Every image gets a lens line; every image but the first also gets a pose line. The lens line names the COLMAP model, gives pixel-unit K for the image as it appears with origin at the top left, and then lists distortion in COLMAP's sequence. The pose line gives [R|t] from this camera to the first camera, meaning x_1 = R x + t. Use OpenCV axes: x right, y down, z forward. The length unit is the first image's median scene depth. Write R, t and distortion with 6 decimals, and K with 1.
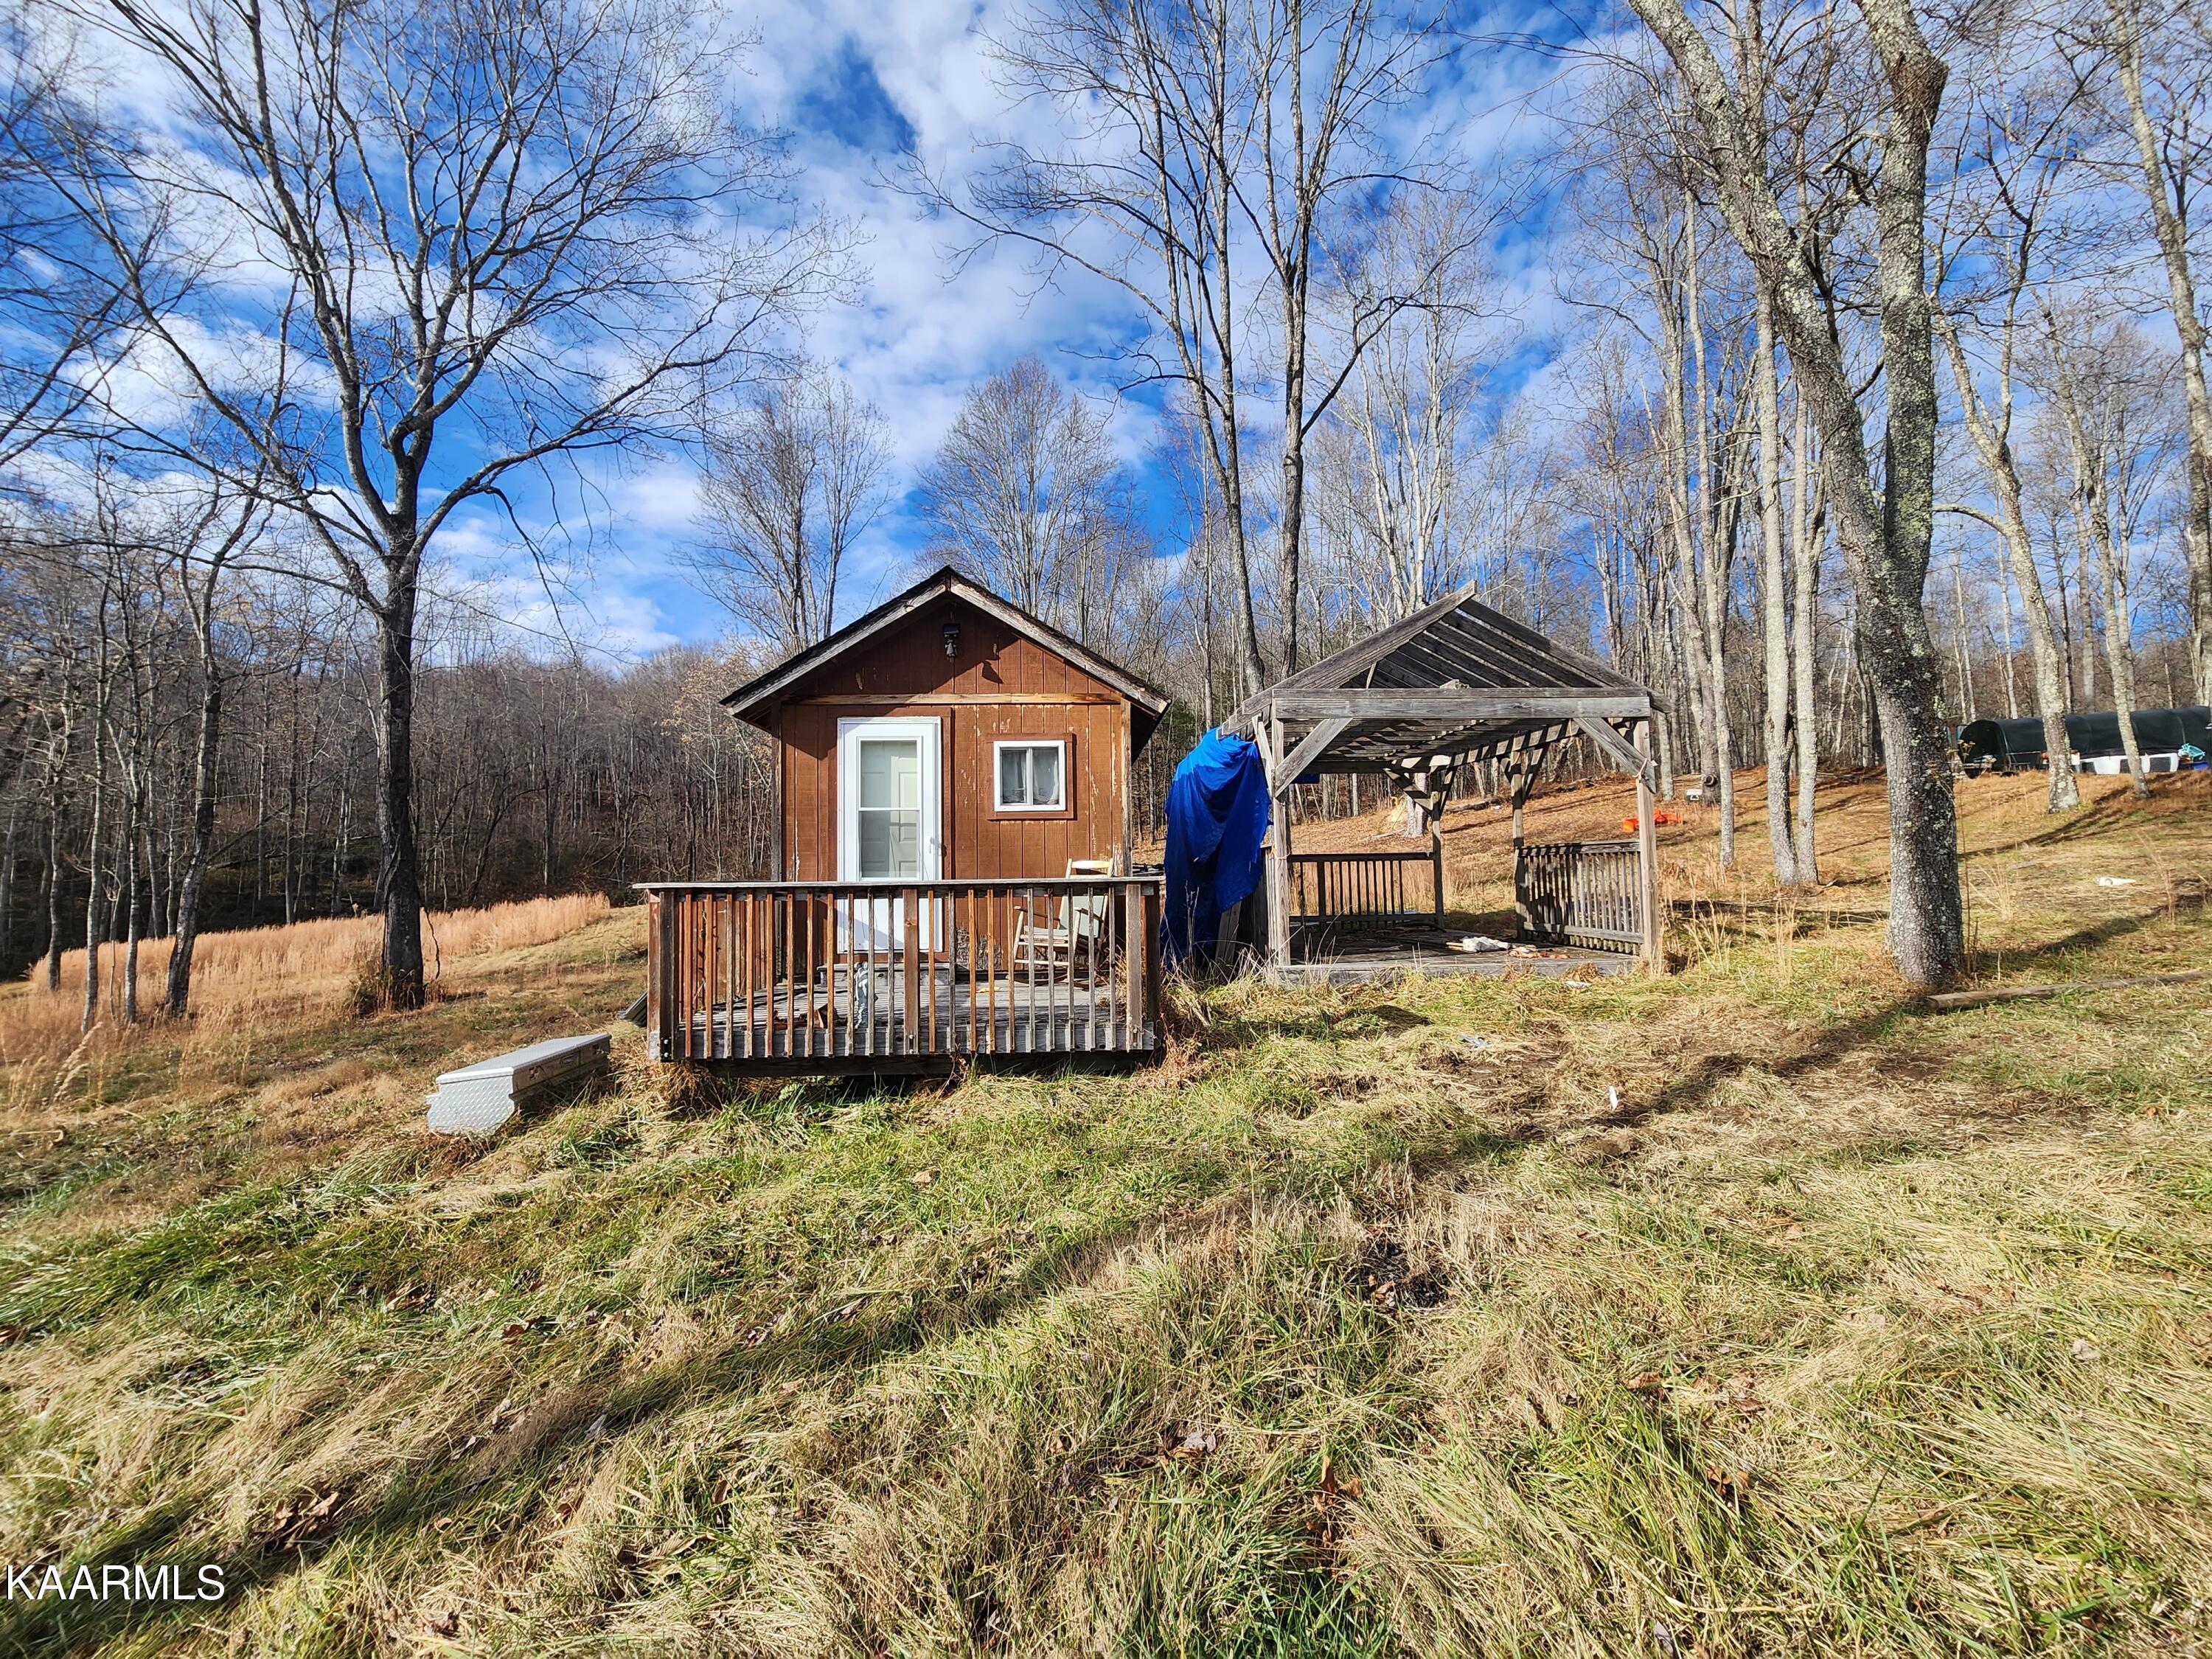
lens RADIAL K [[895.6, 0, 1107.0], [0, 895.6, 829.3], [0, 0, 1]] dist [-0.008255, 0.000743]
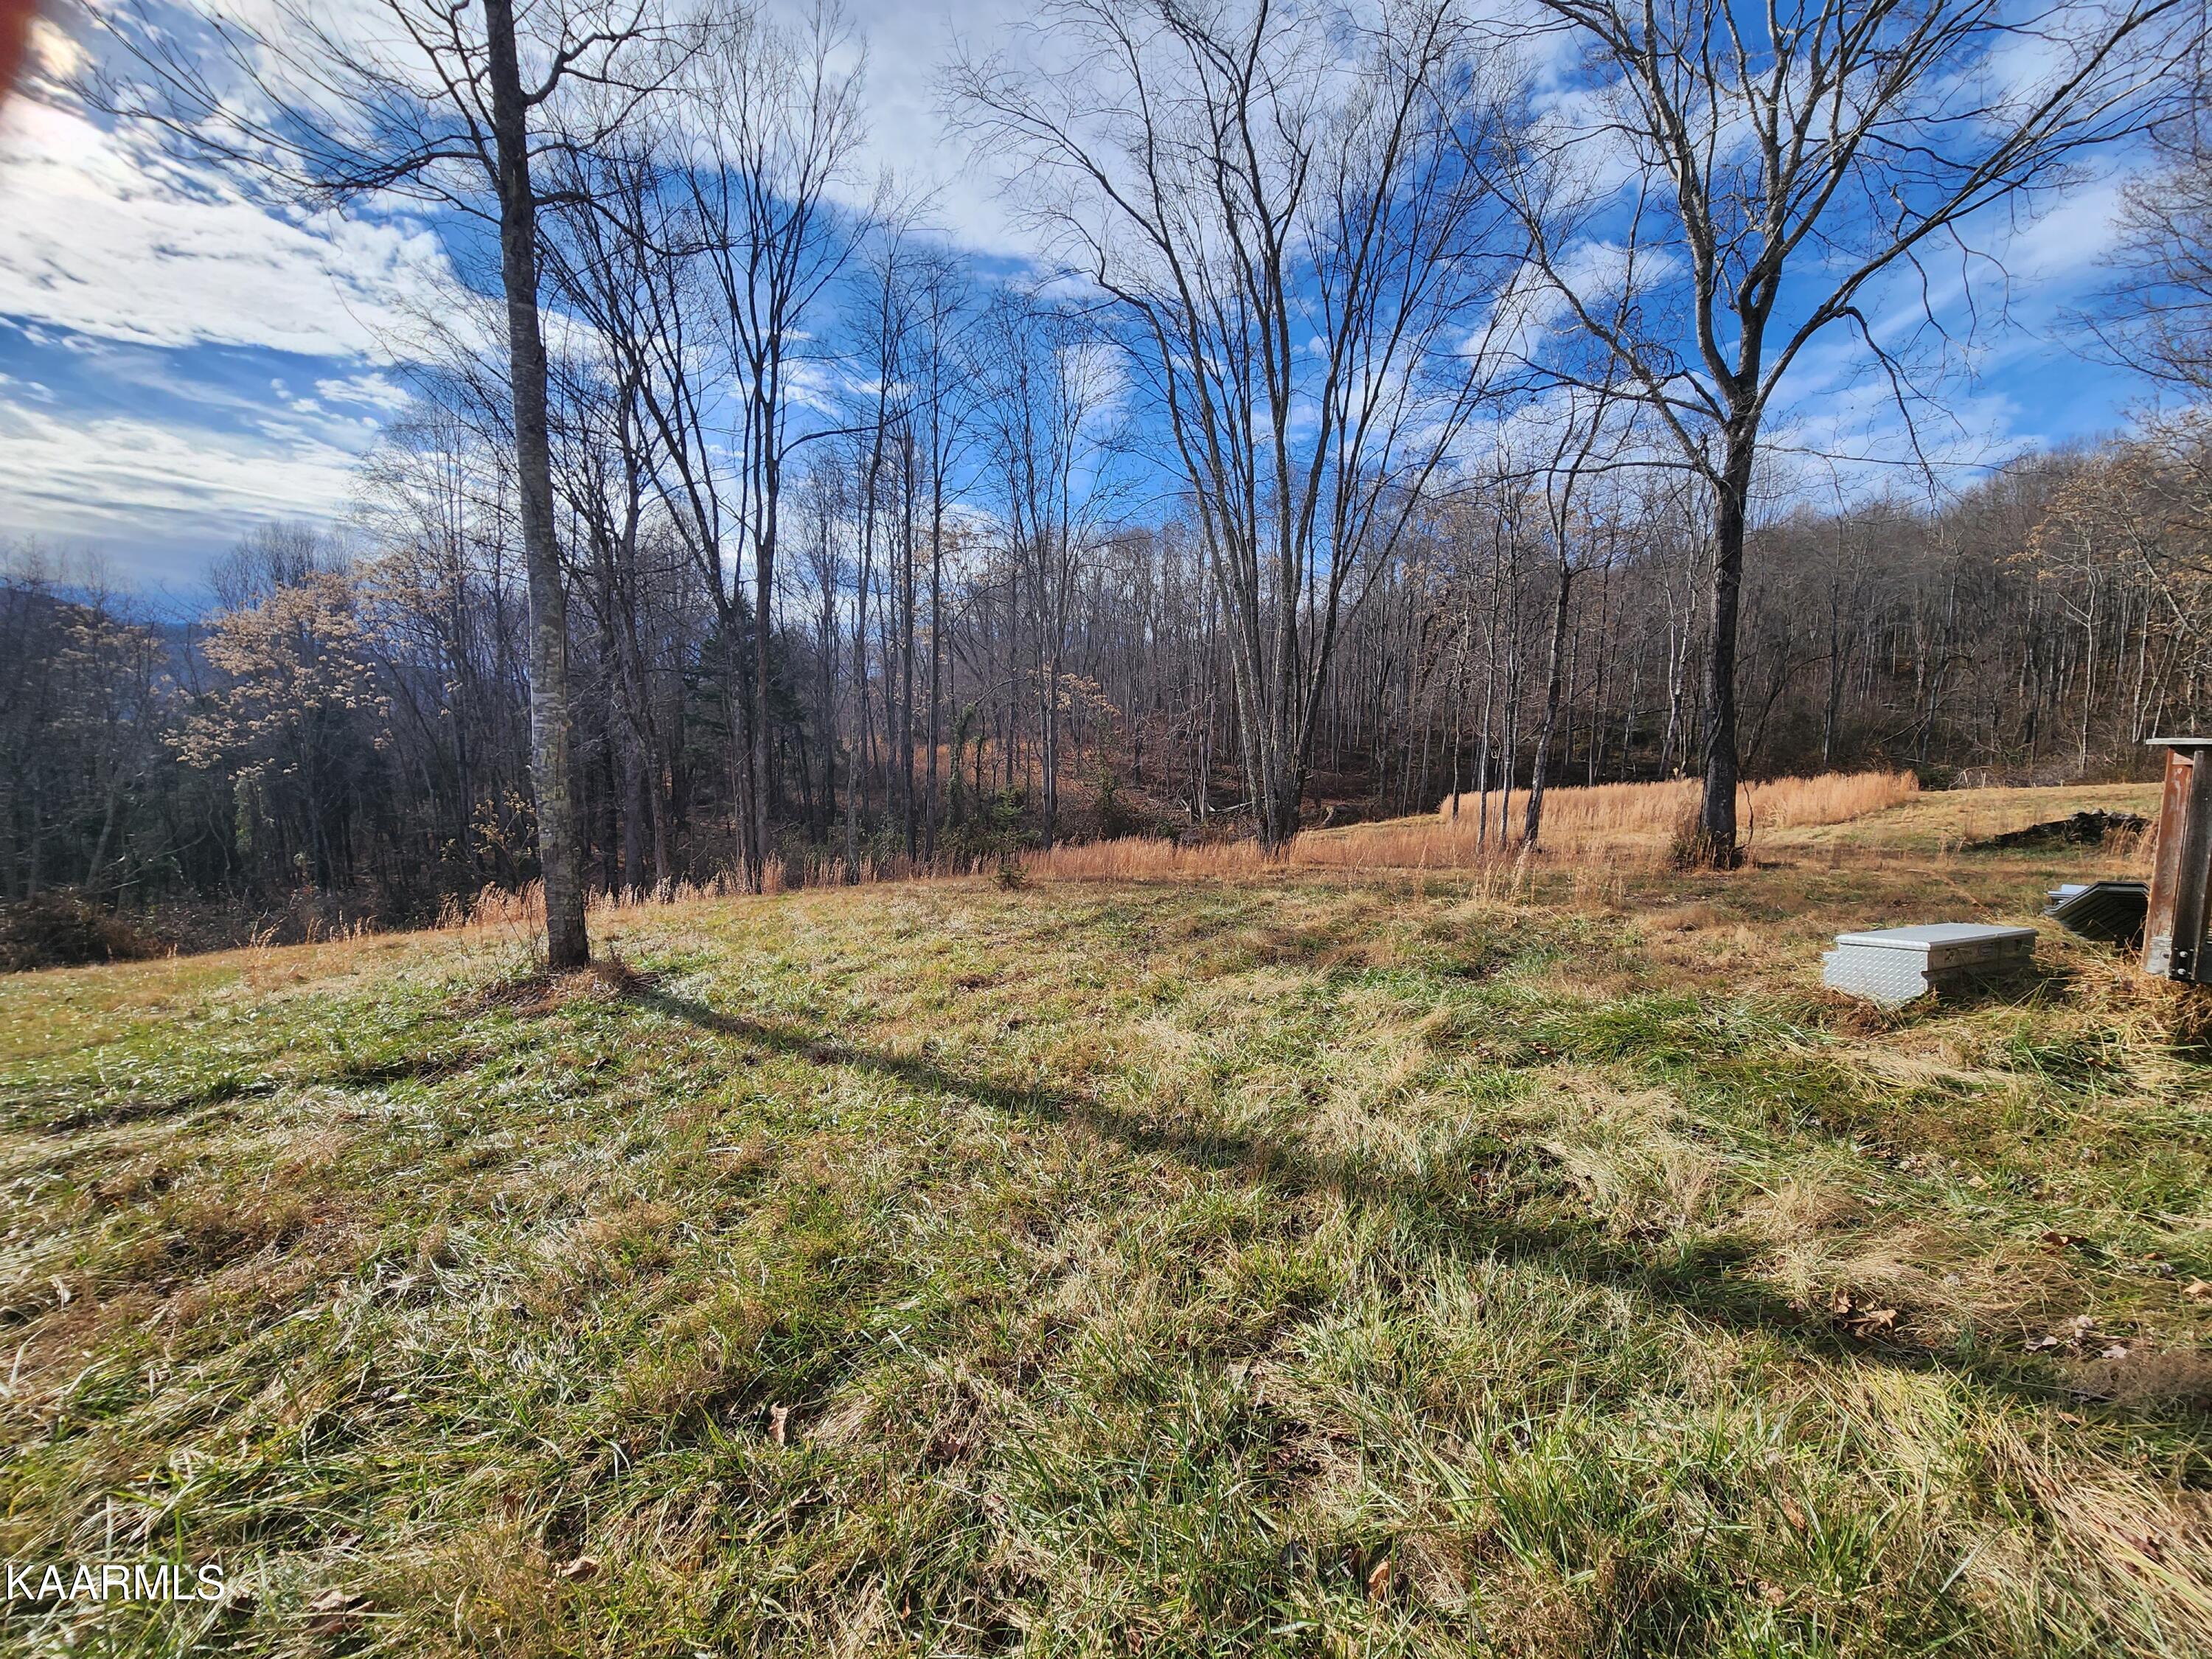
lens RADIAL K [[895.6, 0, 1107.0], [0, 895.6, 829.3], [0, 0, 1]] dist [-0.008255, 0.000743]
pose [[0.380981, 0.102525, -0.918881, -0.108439], [0.014152, 0.993070, 0.116670, 0.024001], [0.924474, -0.057453, 0.376890, -0.056451]]
